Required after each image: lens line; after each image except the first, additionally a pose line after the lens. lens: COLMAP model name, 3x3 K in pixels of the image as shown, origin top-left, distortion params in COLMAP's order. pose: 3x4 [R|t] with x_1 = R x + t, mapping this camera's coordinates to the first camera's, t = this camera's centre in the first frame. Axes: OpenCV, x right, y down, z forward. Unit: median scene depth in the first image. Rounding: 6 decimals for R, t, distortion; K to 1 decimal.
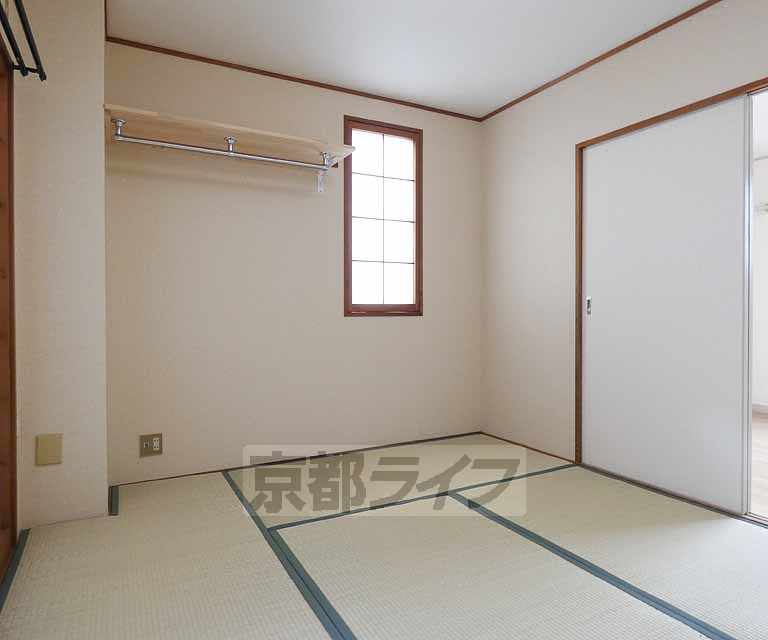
lens RADIAL K [[505.6, 0, 379.5], [0, 505.6, 321.0], [0, 0, 1]] dist [-0.001982, -0.004670]
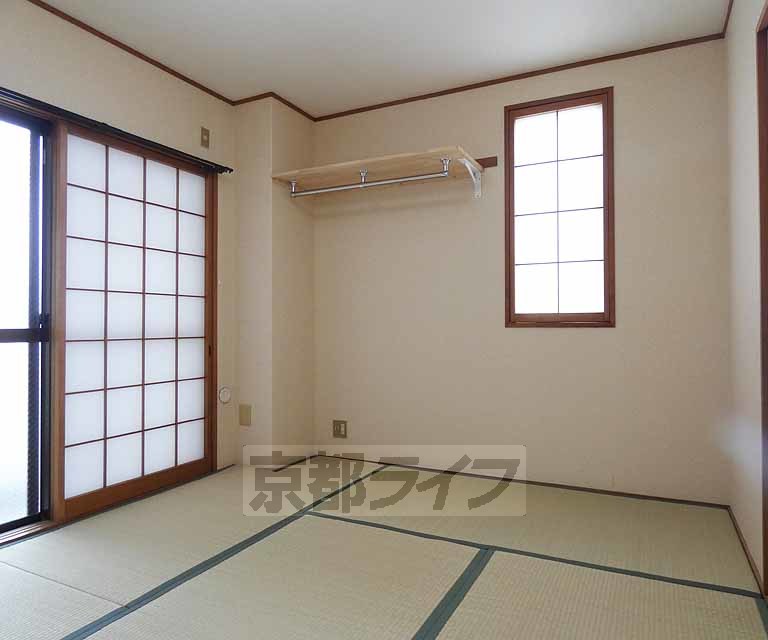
lens RADIAL K [[505.6, 0, 407.2], [0, 505.6, 319.4], [0, 0, 1]] dist [-0.001982, -0.004670]
pose [[0.601505, -0.005907, -0.798847, 0.594164], [-0.013447, 0.999756, -0.017518, -0.005522], [0.798756, 0.021279, 0.601279, 0.343149]]
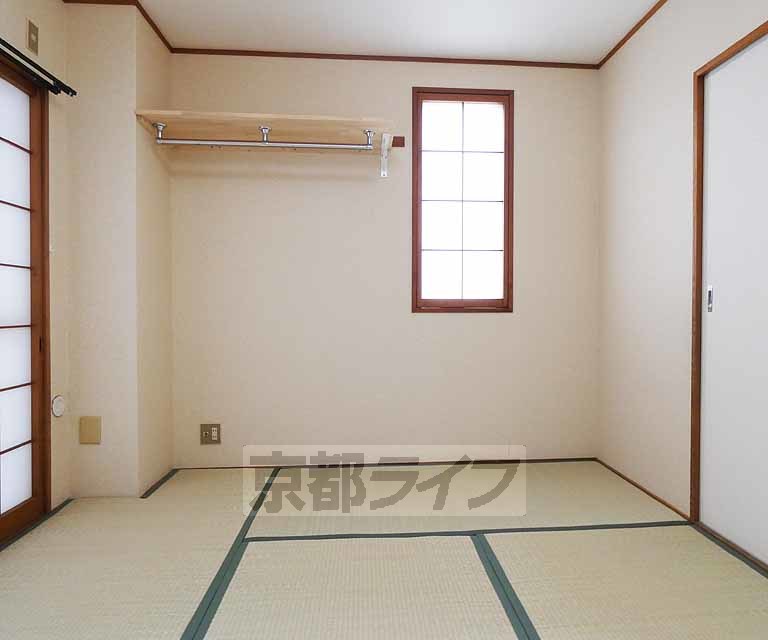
lens RADIAL K [[505.6, 0, 398.2], [0, 505.6, 319.5], [0, 0, 1]] dist [-0.001982, -0.004670]
pose [[0.917122, 0.013198, -0.398388, 0.288509], [-0.011686, 0.999912, 0.006226, -0.002033], [0.398435, -0.001054, 0.917196, 0.181894]]
